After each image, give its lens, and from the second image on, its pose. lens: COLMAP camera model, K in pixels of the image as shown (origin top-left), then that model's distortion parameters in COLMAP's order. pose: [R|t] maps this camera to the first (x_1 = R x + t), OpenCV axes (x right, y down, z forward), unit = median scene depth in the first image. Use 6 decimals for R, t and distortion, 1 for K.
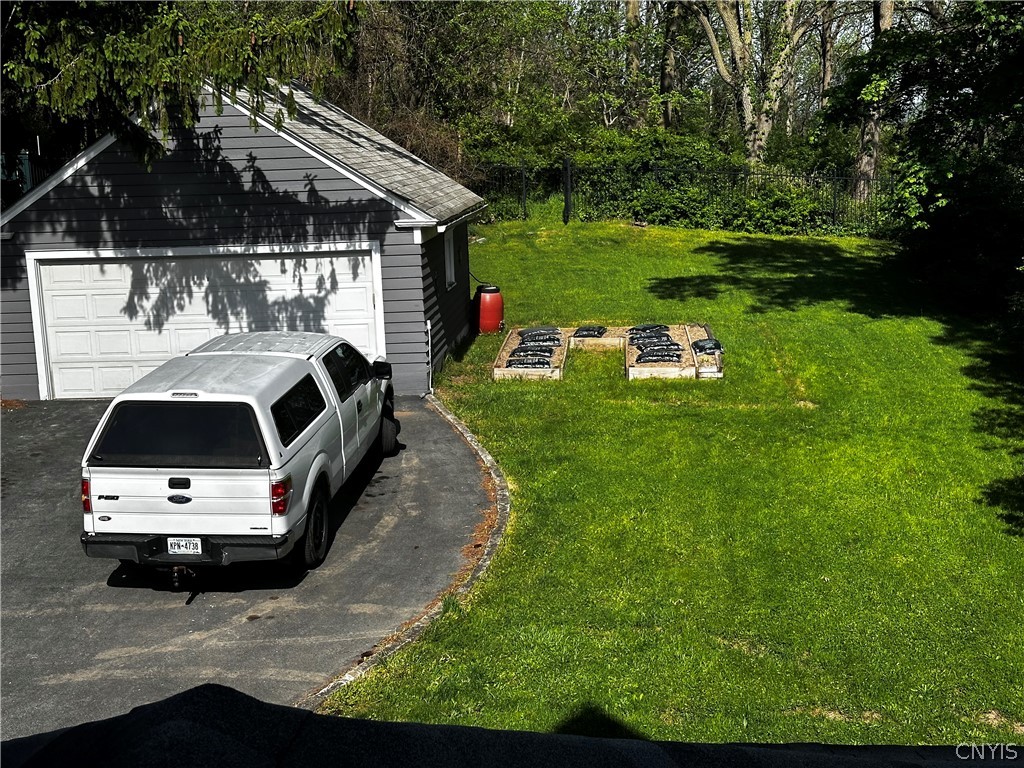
lens RADIAL K [[1447.2, 0, 511.5], [0, 1447.2, 385.5], [0, 0, 1]] dist [0.138212, 0.000000]
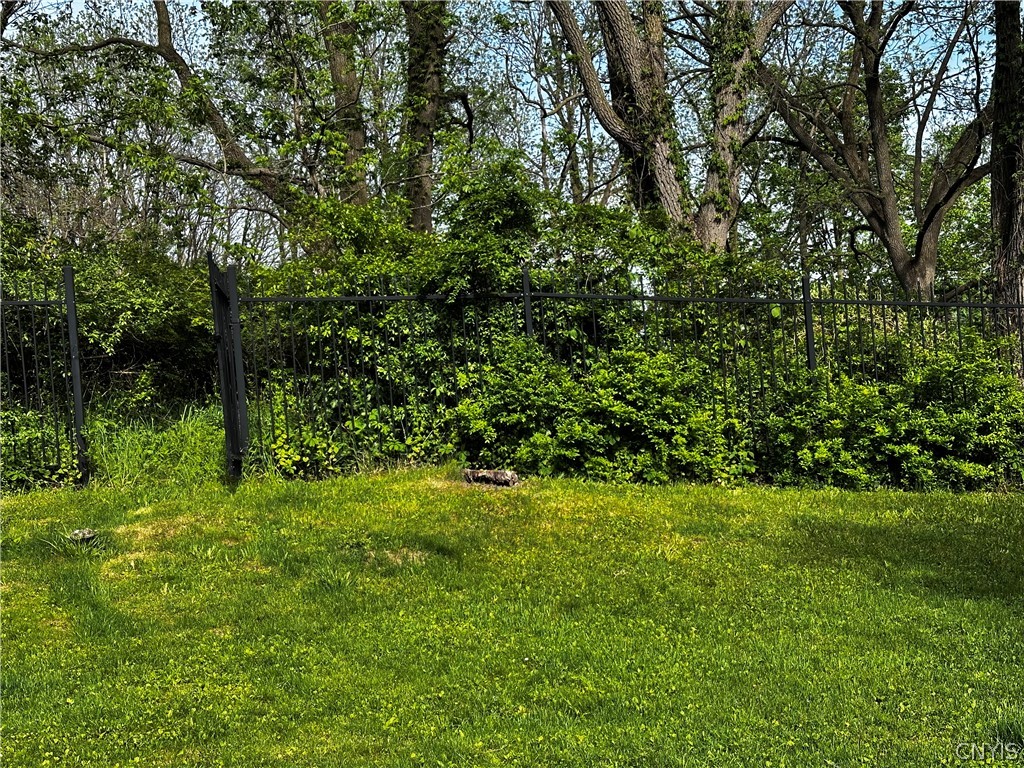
lens RADIAL K [[1447.2, 0, 508.9], [0, 1447.2, 382.6], [0, 0, 1]] dist [0.138212, 0.000000]
pose [[0.974236, -0.036187, 0.222610, 0.027791], [0.076738, 0.981338, -0.176314, -0.077836], [-0.212076, 0.188854, 0.958832, 0.712816]]
